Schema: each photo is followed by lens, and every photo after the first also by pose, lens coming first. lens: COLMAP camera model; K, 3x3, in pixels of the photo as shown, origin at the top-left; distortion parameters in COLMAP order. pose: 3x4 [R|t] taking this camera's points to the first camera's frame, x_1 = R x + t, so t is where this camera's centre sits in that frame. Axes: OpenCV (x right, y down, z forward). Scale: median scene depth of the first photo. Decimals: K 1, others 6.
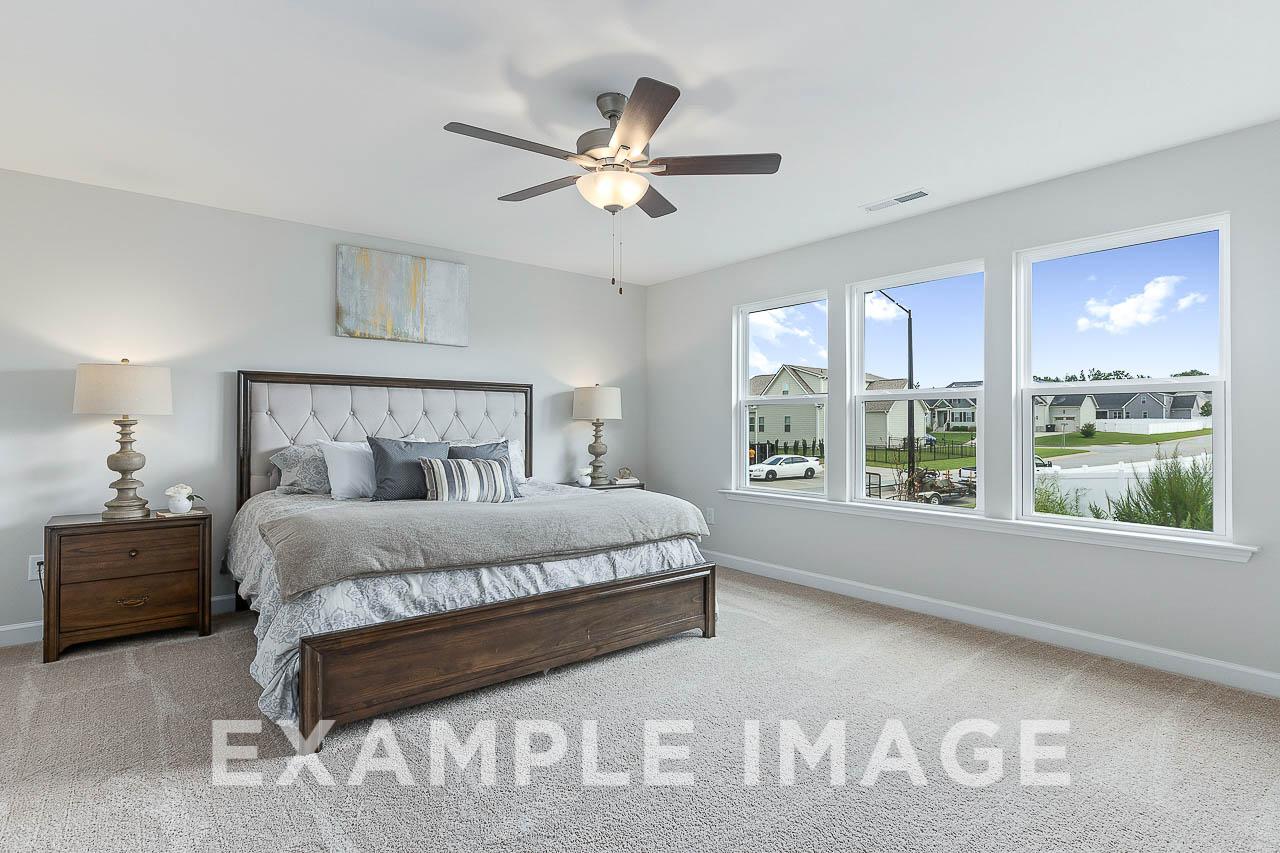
lens RADIAL K [[646.4, 0, 627.3], [0, 646.4, 431.8], [0, 0, 1]] dist [-0.005118, 0.000905]
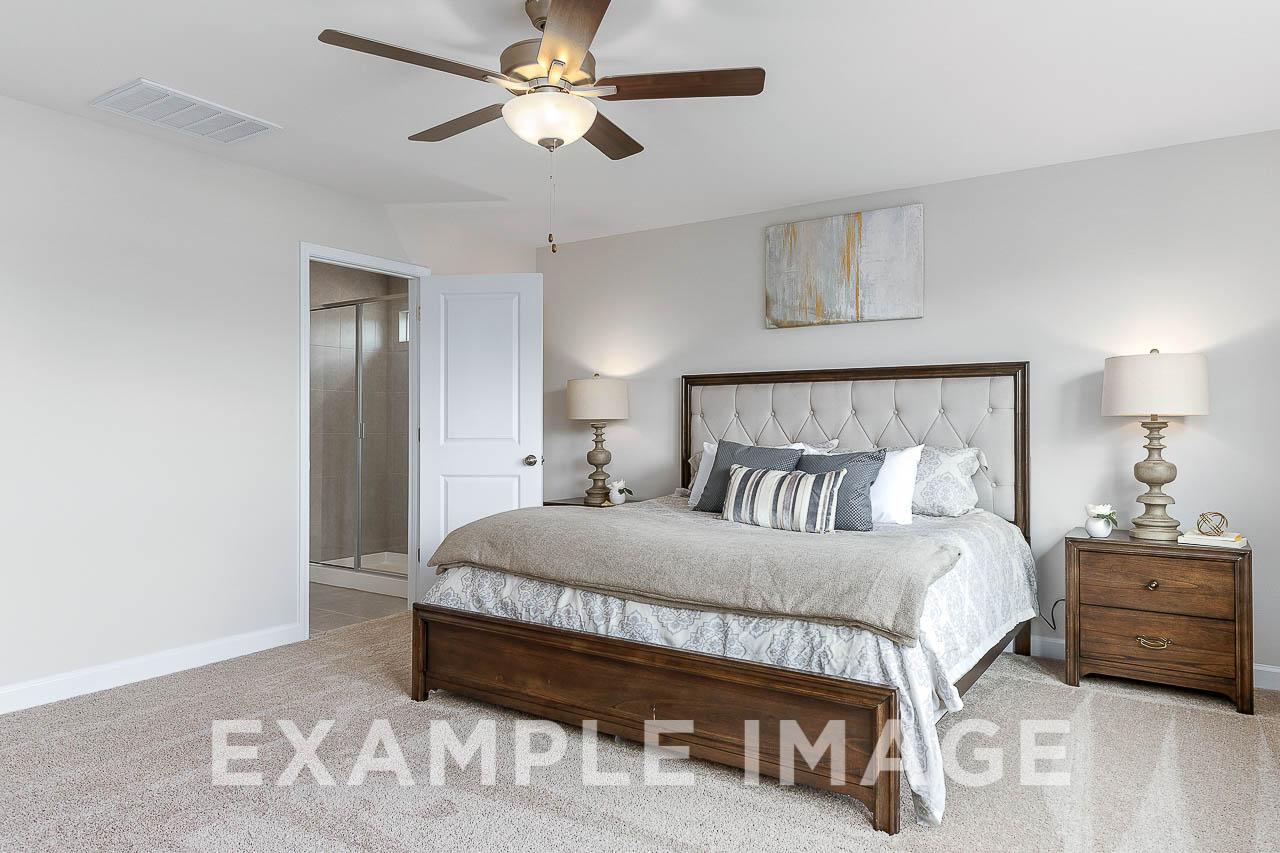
lens RADIAL K [[801.4, 0, 632.3], [0, 801.4, 415.1], [0, 0, 1]] dist [0.004887, 0.002062]
pose [[0.302548, -0.016461, -0.952992, 0.728939], [-0.009577, 0.999748, -0.020309, -0.004308], [0.953086, 0.015272, 0.302314, 0.632986]]
